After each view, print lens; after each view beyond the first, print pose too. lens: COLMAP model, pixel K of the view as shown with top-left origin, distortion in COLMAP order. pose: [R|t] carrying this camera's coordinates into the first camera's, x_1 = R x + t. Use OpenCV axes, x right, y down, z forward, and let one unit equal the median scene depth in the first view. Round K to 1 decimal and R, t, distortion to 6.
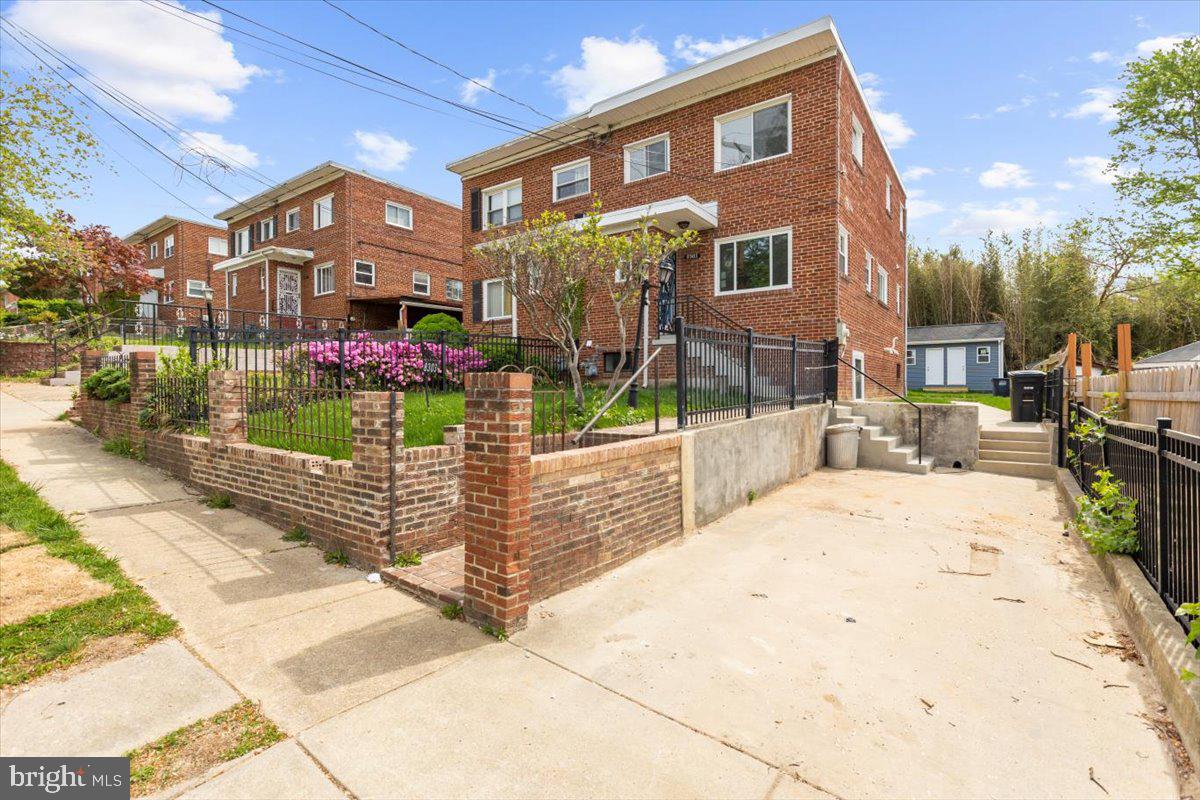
lens RADIAL K [[536.4, 0, 595.6], [0, 536.4, 395.3], [0, 0, 1]] dist [0.001440, 0.000244]
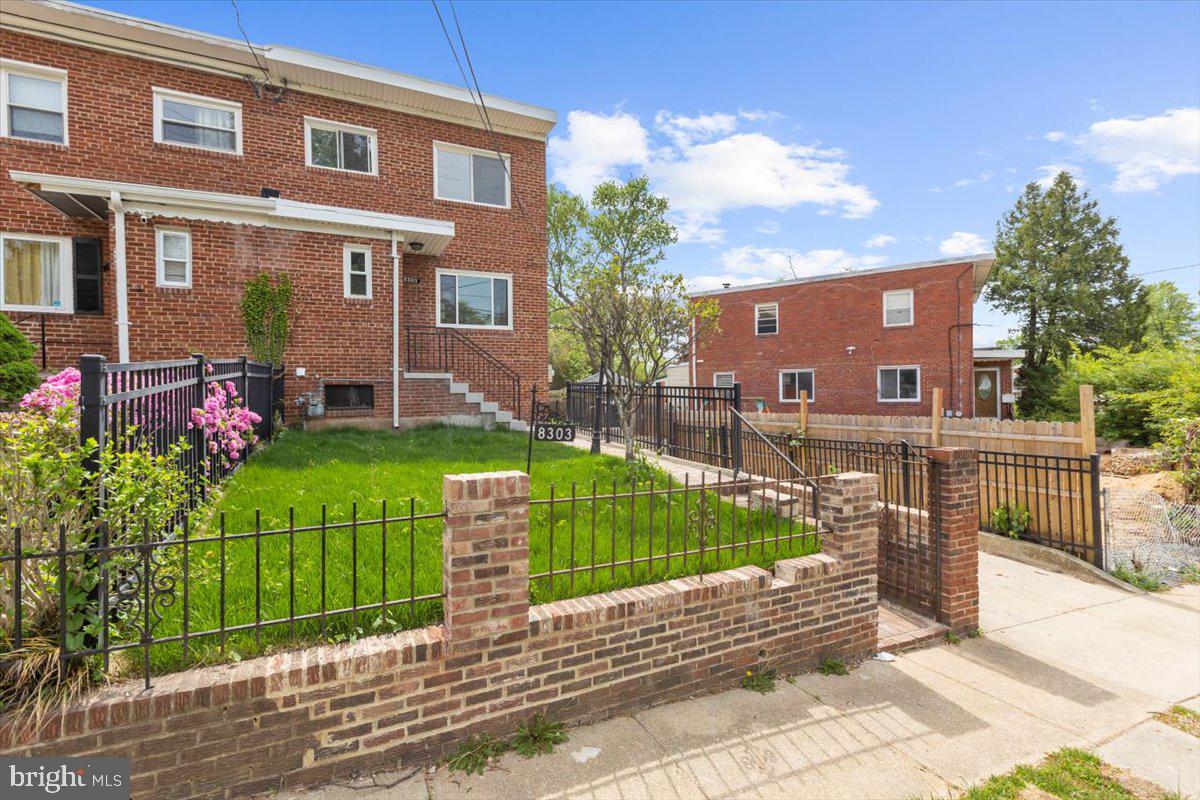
lens RADIAL K [[536.4, 0, 589.6], [0, 536.4, 396.3], [0, 0, 1]] dist [0.001440, 0.000244]
pose [[0.476331, -0.010189, 0.879207, -0.657443], [0.025902, 0.999662, -0.002448, -0.070380], [-0.878885, 0.023939, 0.476433, 0.415862]]
